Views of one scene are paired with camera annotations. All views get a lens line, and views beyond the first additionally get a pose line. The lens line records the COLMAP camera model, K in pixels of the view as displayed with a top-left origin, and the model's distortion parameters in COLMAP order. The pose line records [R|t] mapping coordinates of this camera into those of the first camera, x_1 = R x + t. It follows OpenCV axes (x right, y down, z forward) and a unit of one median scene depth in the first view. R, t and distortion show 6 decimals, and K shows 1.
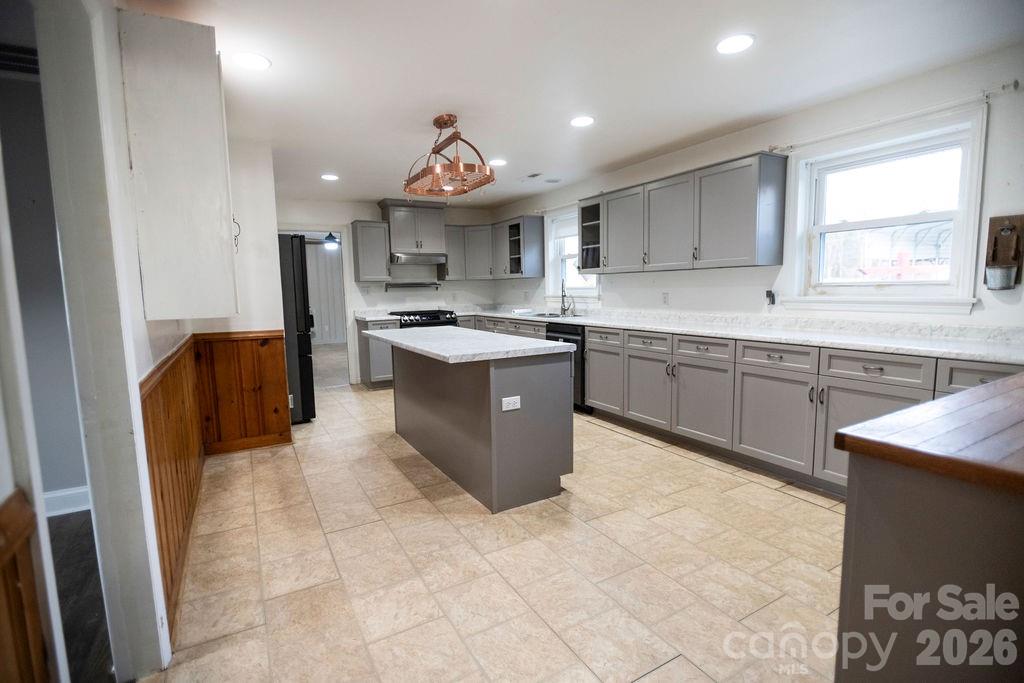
lens RADIAL K [[485.3, 0, 510.6], [0, 485.3, 342.4], [0, 0, 1]] dist [-0.002762, 0.000209]
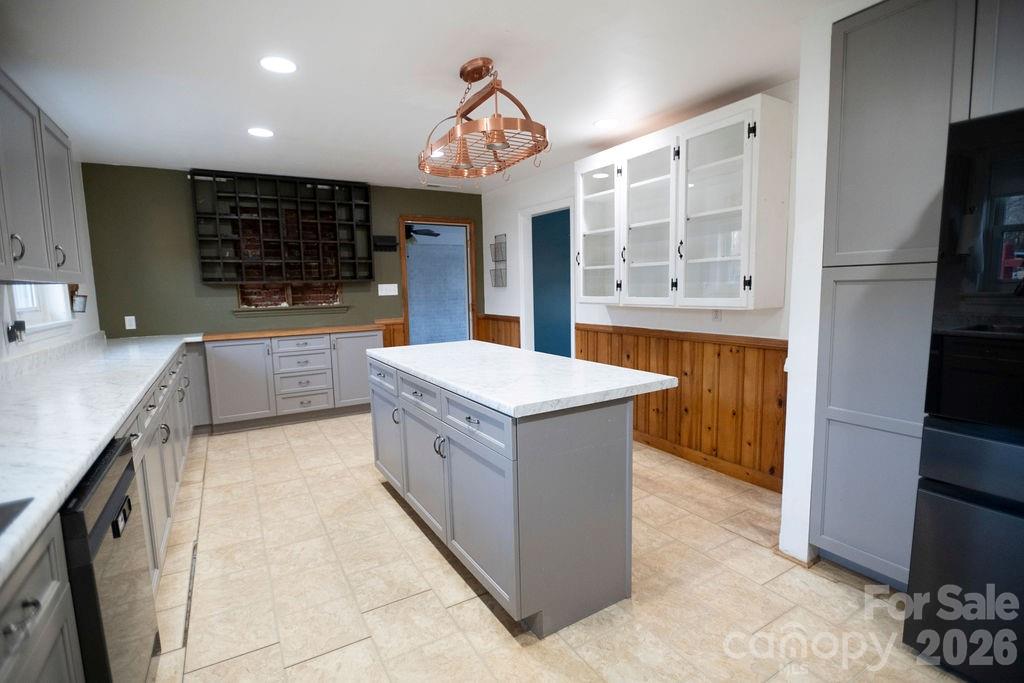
lens RADIAL K [[485.3, 0, 510.6], [0, 485.3, 342.4], [0, 0, 1]] dist [-0.002762, 0.000209]
pose [[-0.998860, 0.045578, -0.014193, -0.160869], [0.041222, 0.973476, 0.225045, -0.219149], [0.024074, 0.224204, -0.974245, 1.821271]]
